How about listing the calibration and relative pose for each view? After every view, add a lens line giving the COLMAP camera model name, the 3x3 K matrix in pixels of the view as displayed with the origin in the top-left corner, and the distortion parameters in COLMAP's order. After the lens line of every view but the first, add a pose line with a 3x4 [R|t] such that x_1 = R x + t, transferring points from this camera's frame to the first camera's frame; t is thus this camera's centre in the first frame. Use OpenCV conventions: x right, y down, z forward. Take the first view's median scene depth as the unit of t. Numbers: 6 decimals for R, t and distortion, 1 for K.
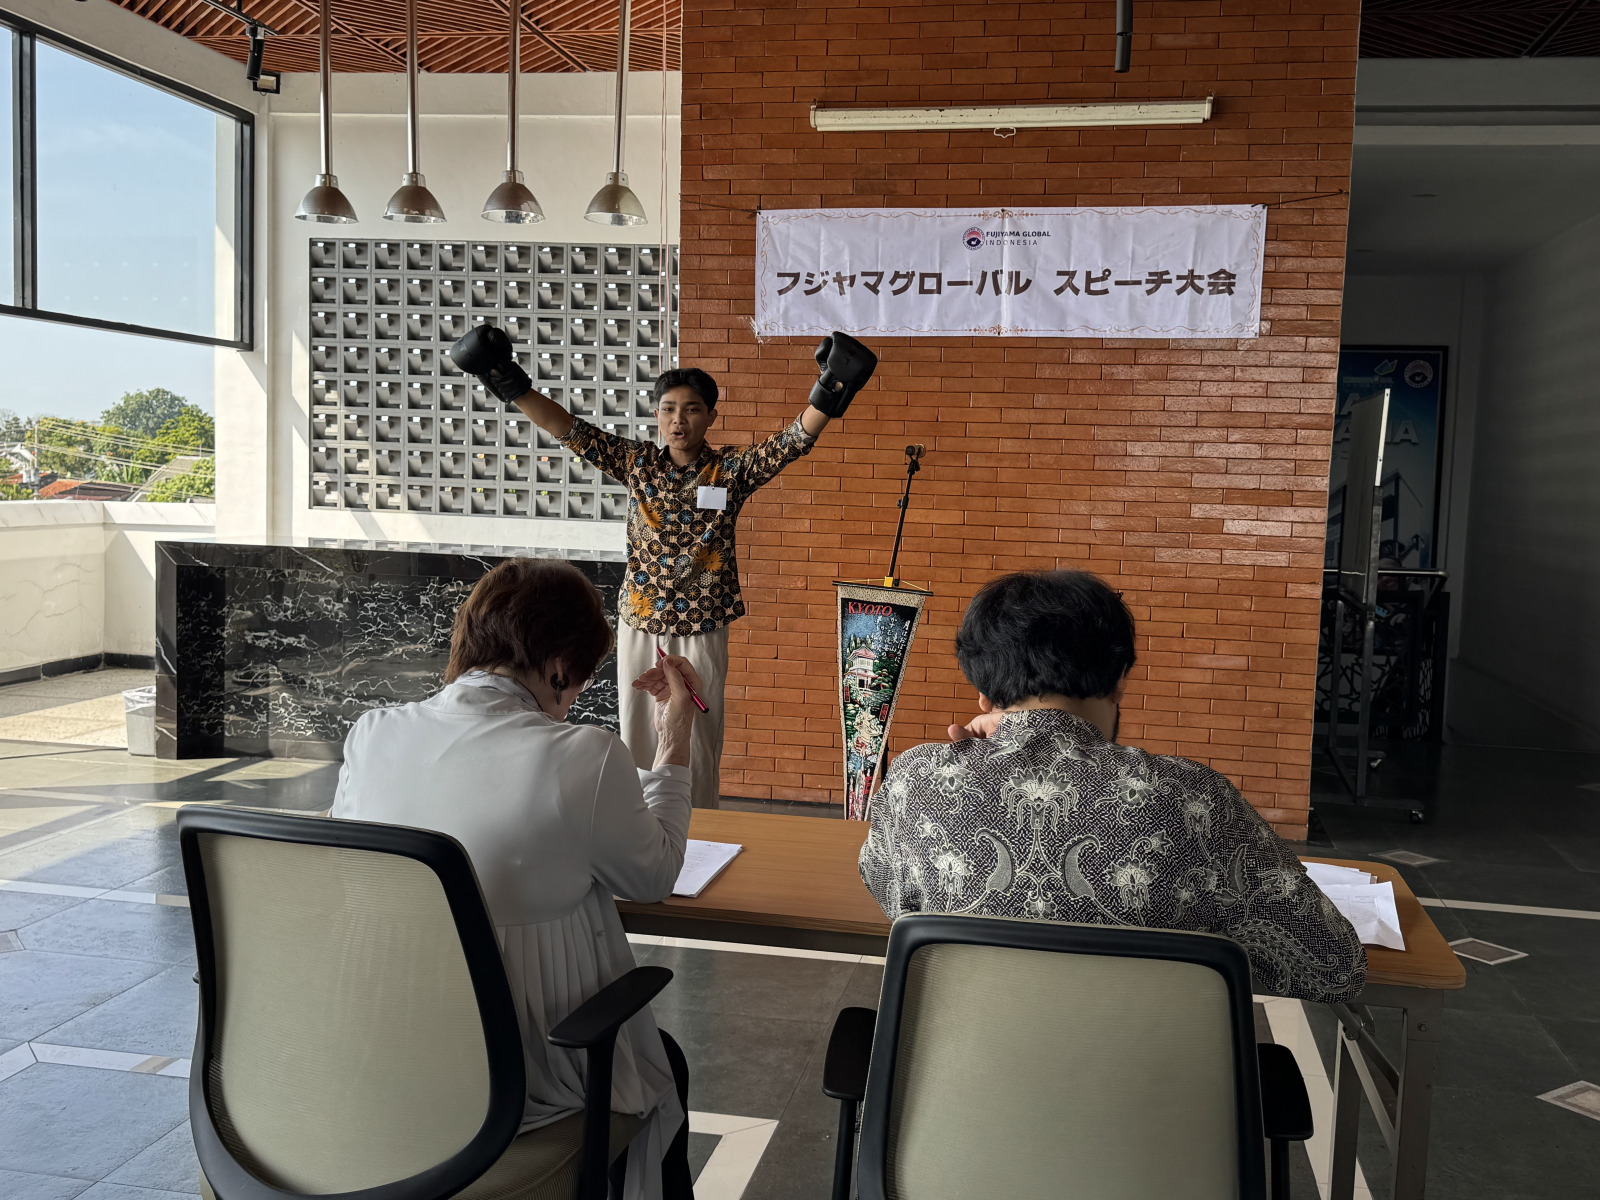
lens RADIAL K [[1554.7, 0, 801.0], [0, 1554.7, 601.8], [0, 0, 1]] dist [0.173438, -0.317822]
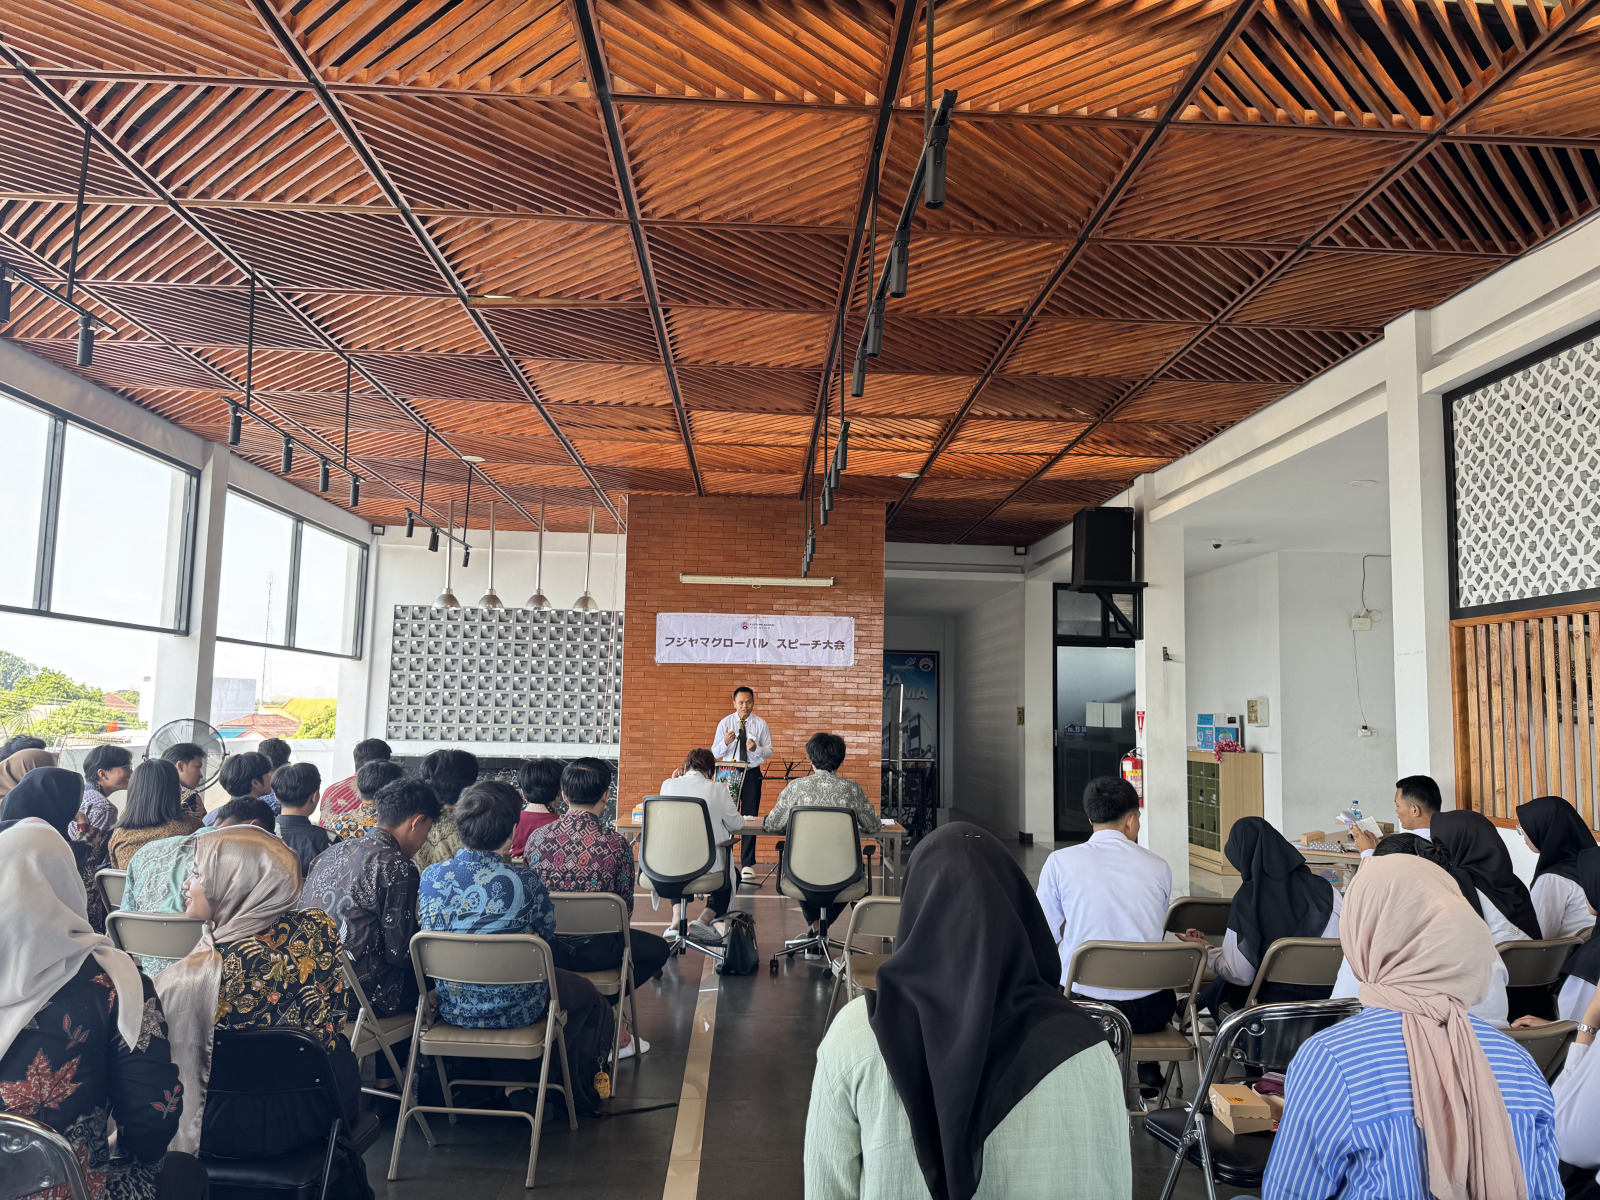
lens RADIAL K [[1121.8, 0, 798.5], [0, 1121.8, 604.1], [0, 0, 1]] dist [0.077185, -0.084812]
pose [[0.972297, 0.012965, 0.233390, -0.228417], [0.027856, 0.984918, -0.170762, 0.045101], [-0.232084, 0.172533, 0.957272, -0.756930]]
